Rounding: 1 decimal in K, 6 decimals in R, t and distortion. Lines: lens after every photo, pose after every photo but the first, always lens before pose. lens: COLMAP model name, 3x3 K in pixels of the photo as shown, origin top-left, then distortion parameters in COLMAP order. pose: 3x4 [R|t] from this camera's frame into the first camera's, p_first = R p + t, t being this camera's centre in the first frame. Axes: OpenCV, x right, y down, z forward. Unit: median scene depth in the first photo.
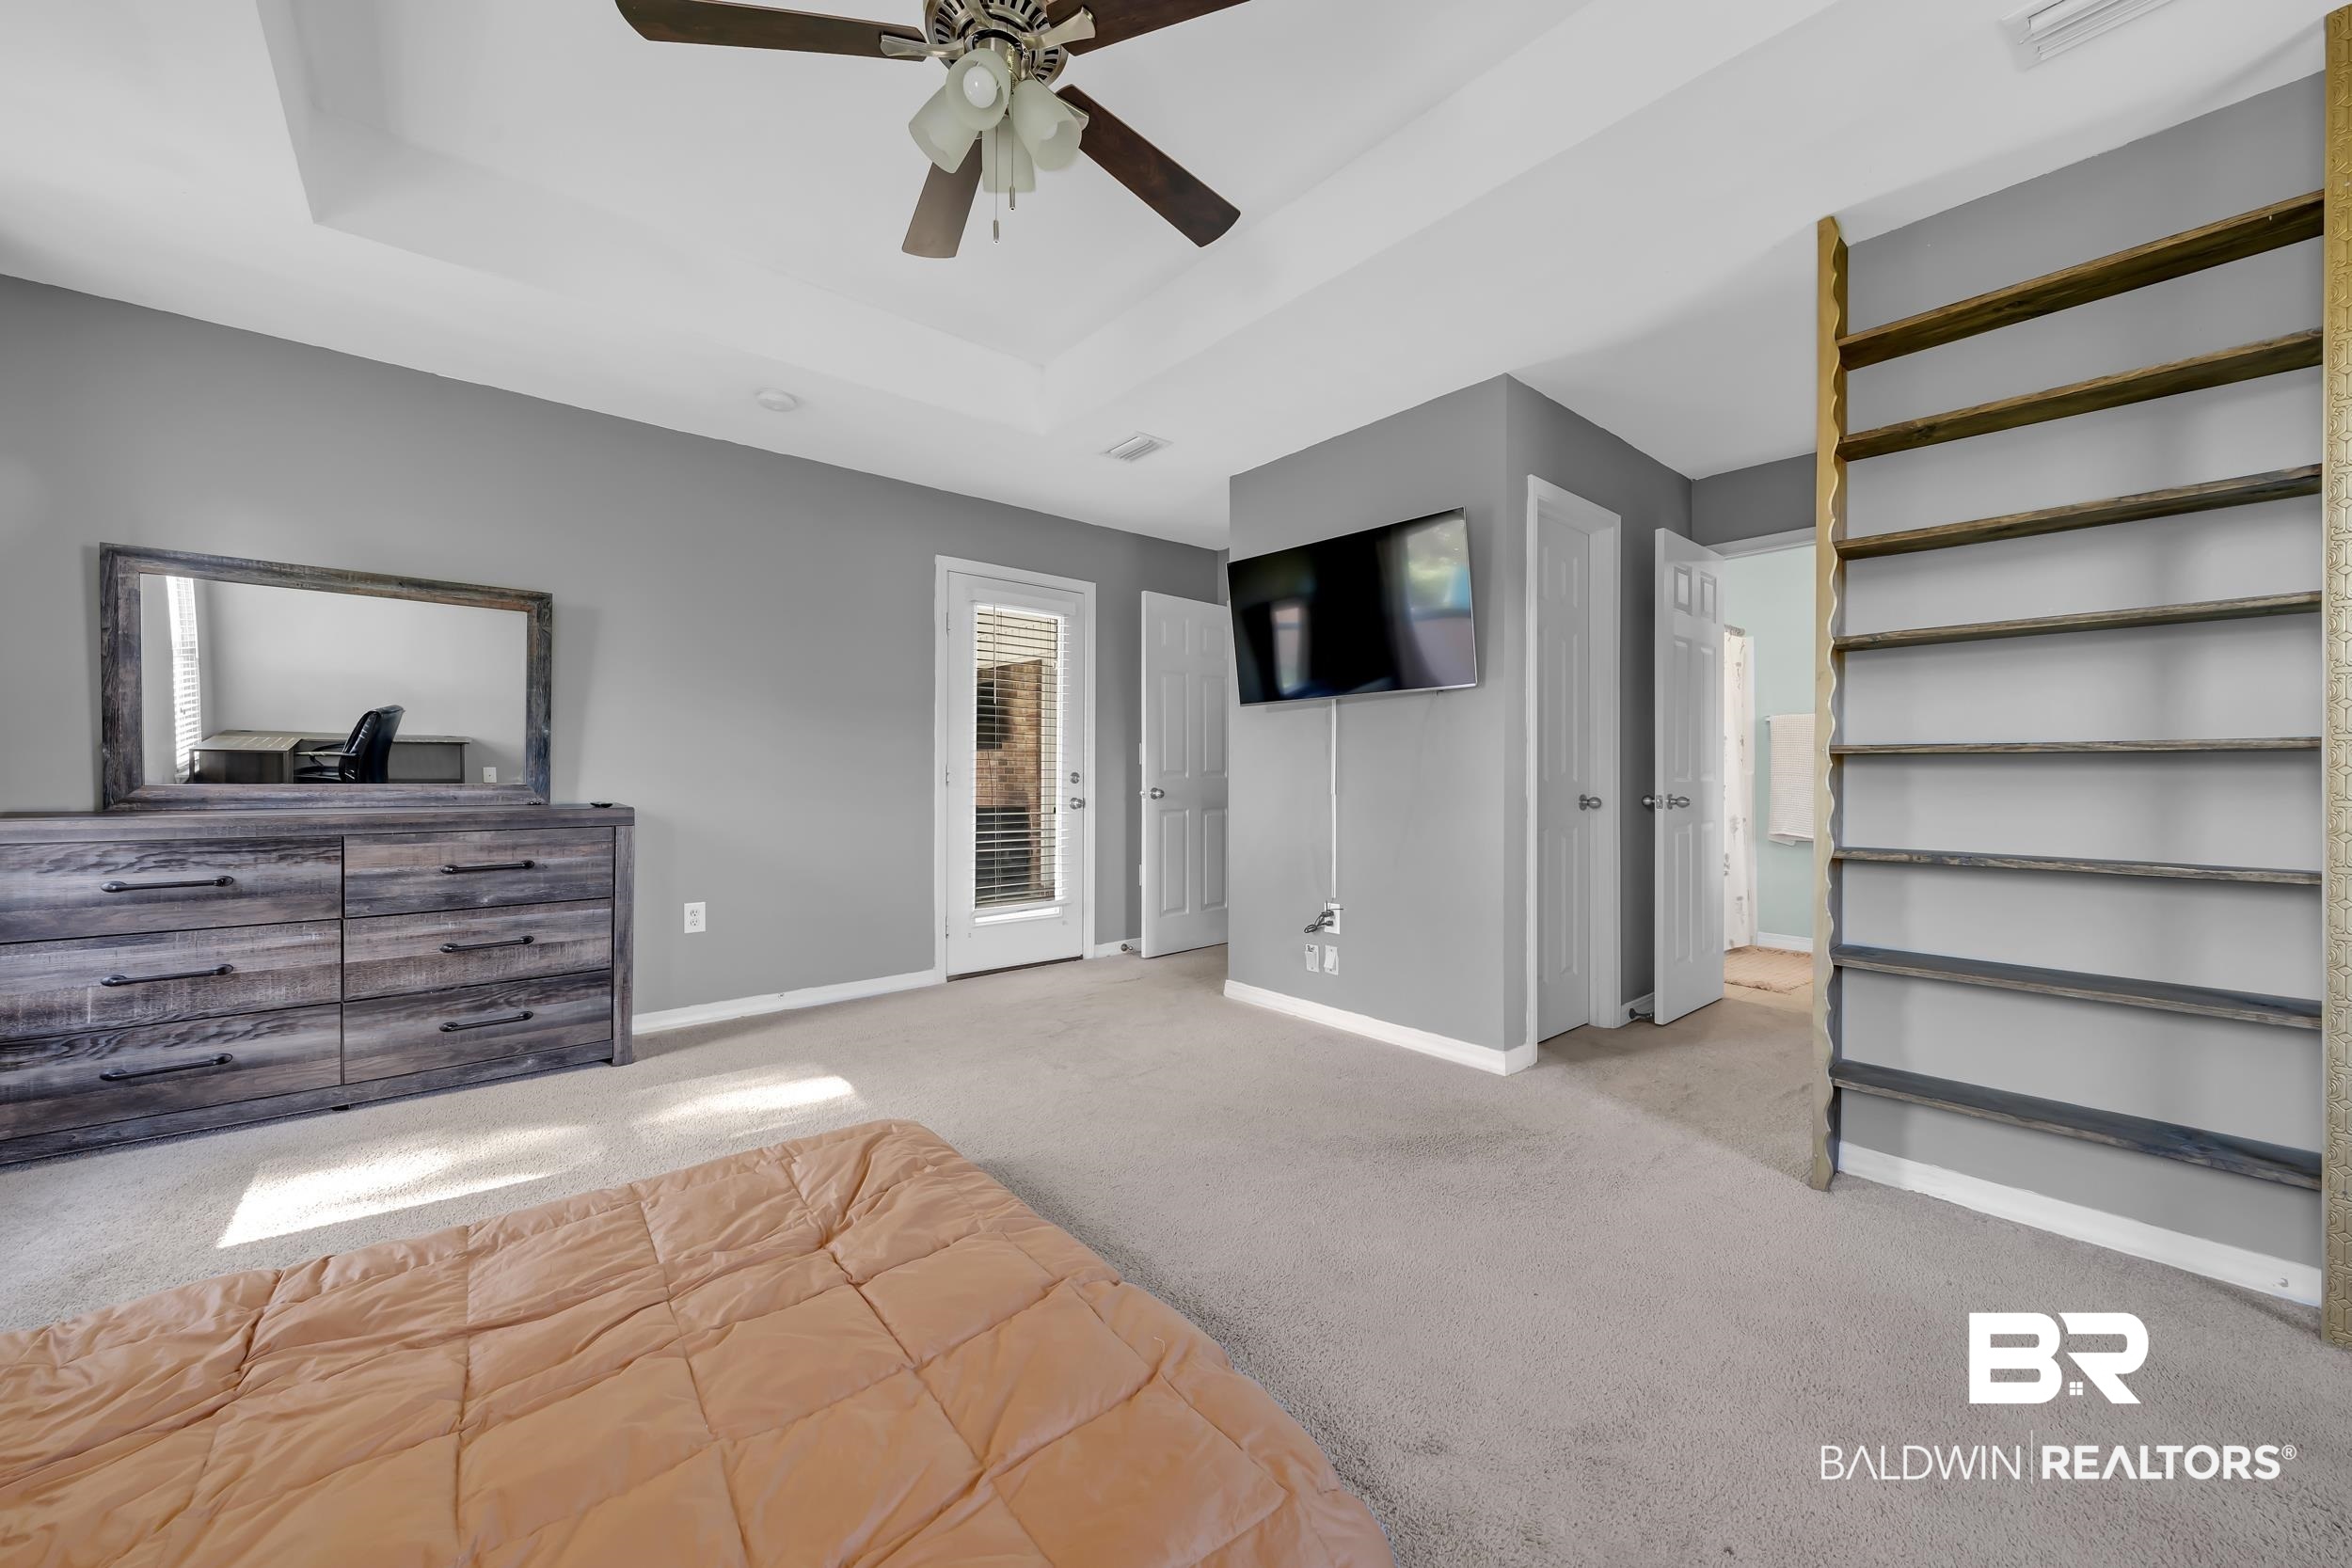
lens RADIAL K [[875.5, 0, 1180.1], [0, 875.5, 775.9], [0, 0, 1]] dist [0.000415, 0.000086]
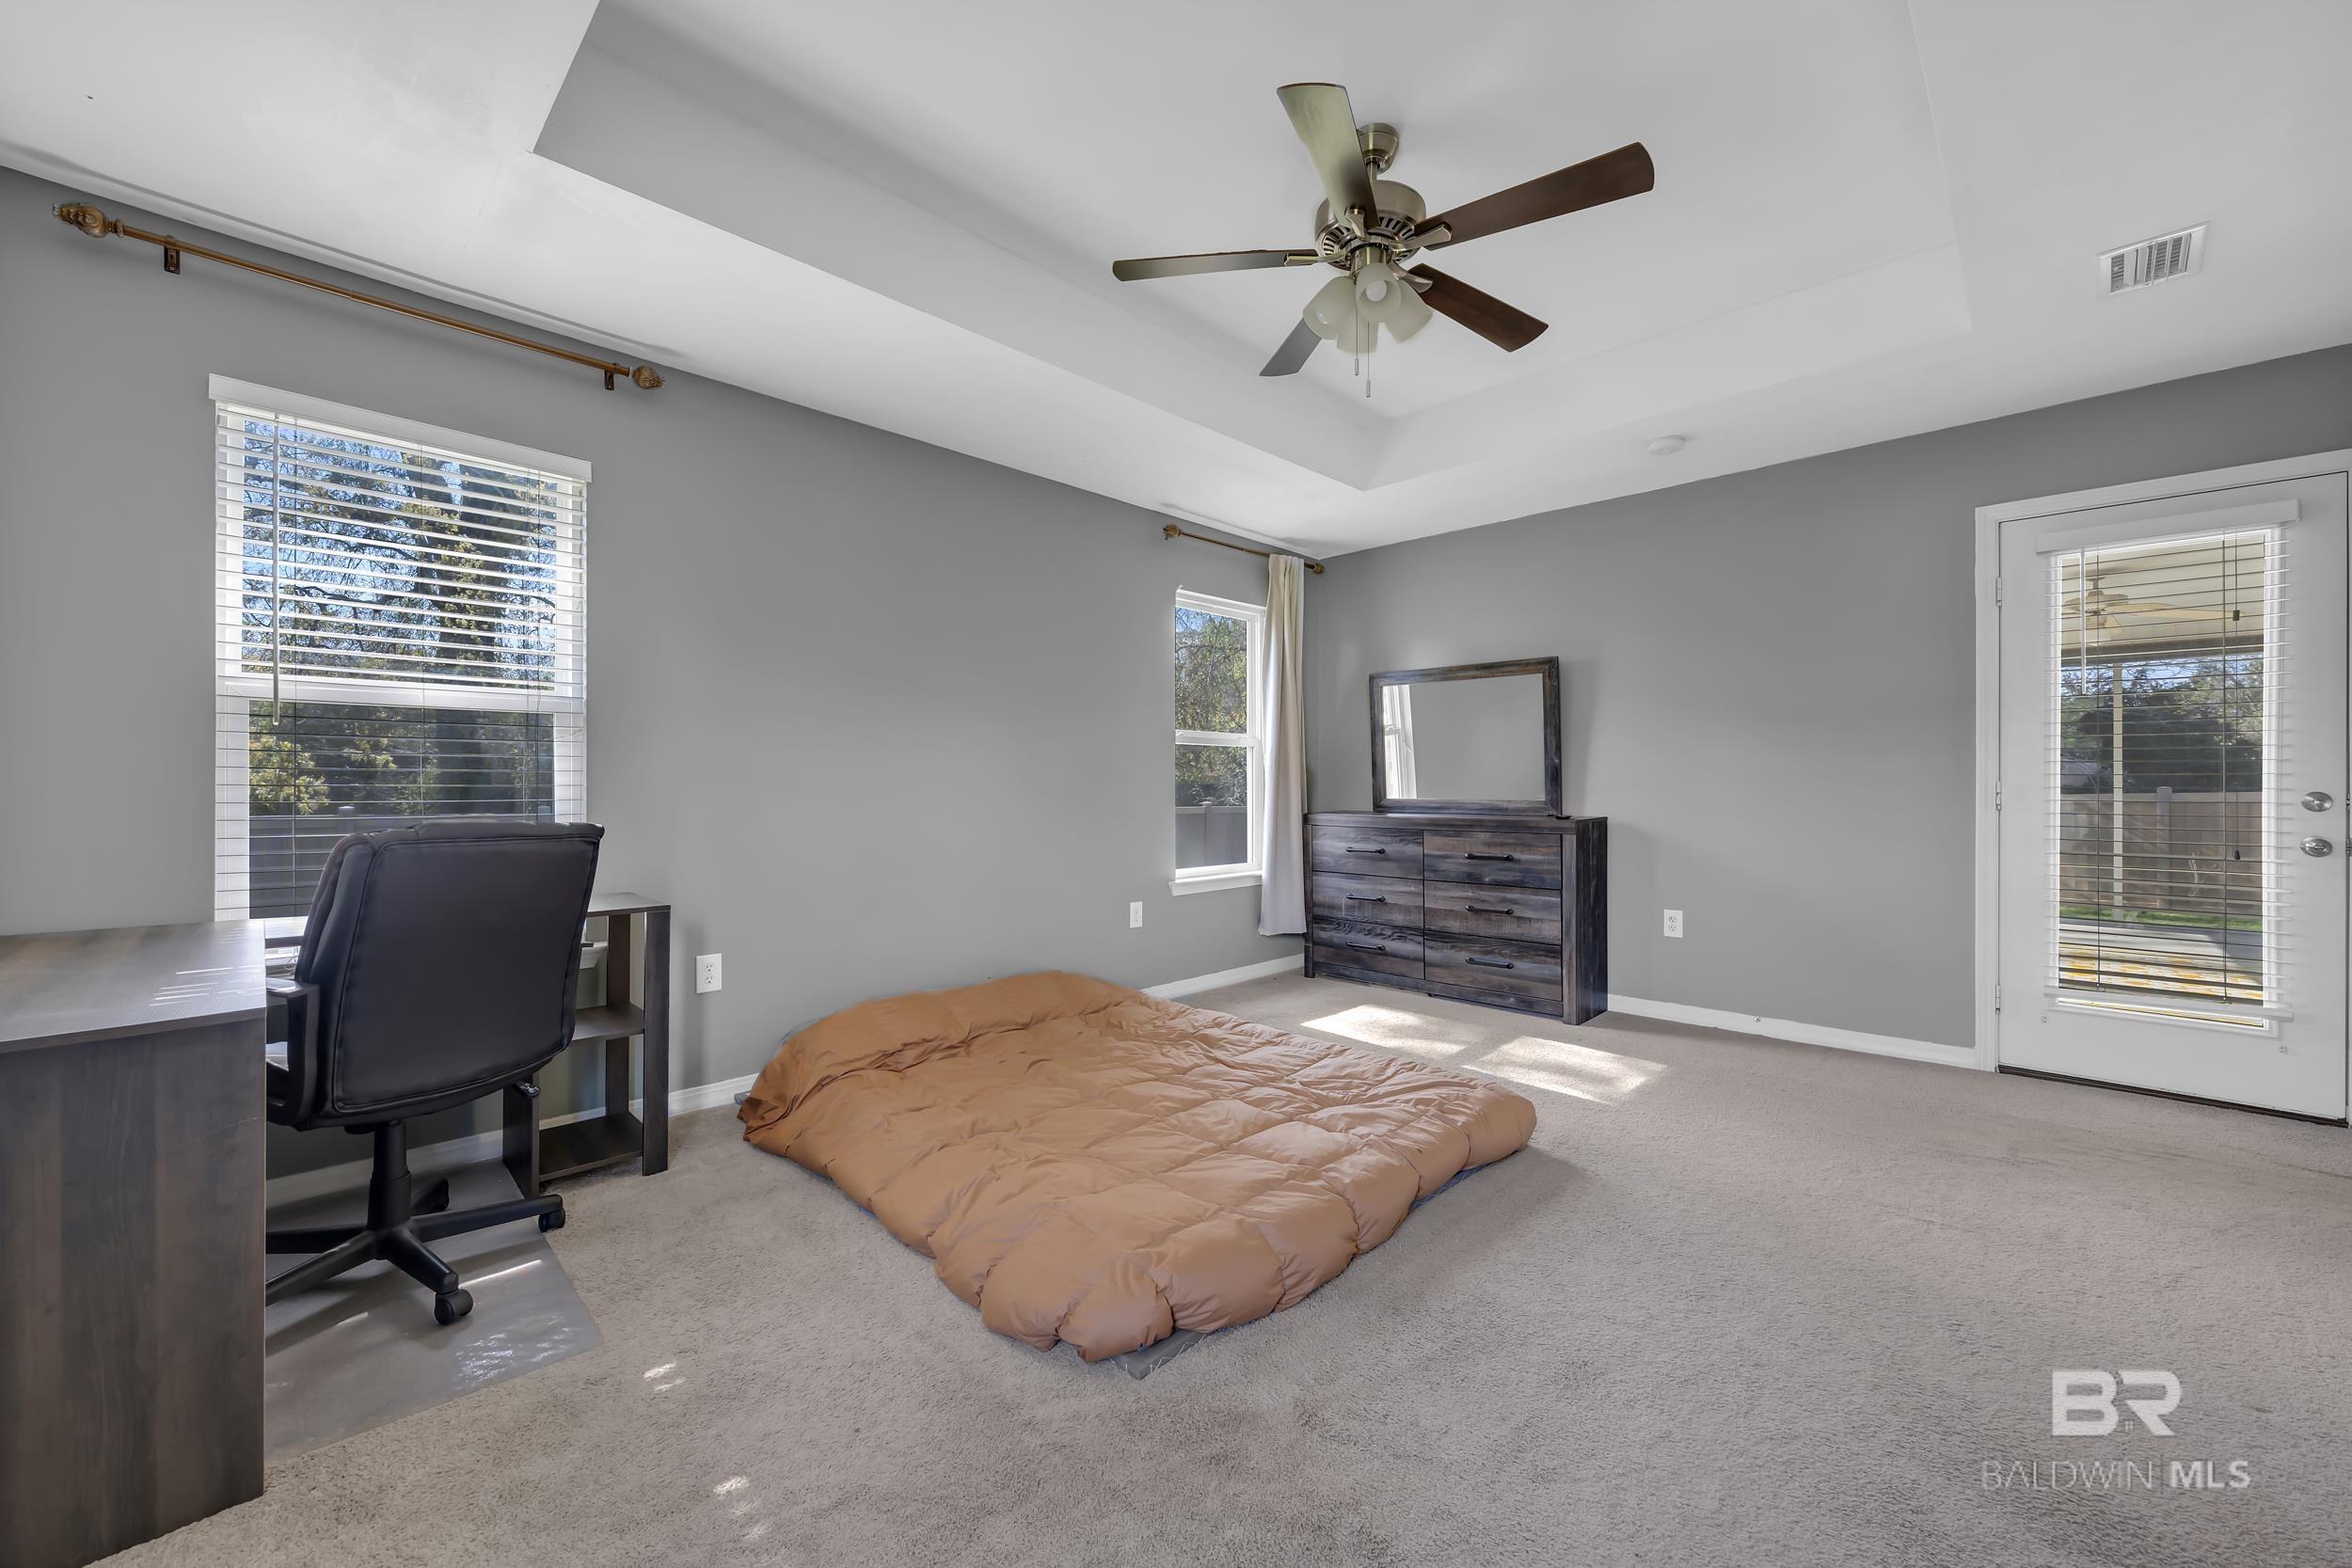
lens RADIAL K [[905.9, 0, 1176.0], [0, 905.9, 784.0], [0, 0, 1]] dist [0.000697, 0.000136]
pose [[0.092874, -0.005714, -0.995661, 0.681396], [-0.001302, 0.999982, -0.005861, -0.008130], [0.995677, 0.001841, 0.092865, 0.352104]]
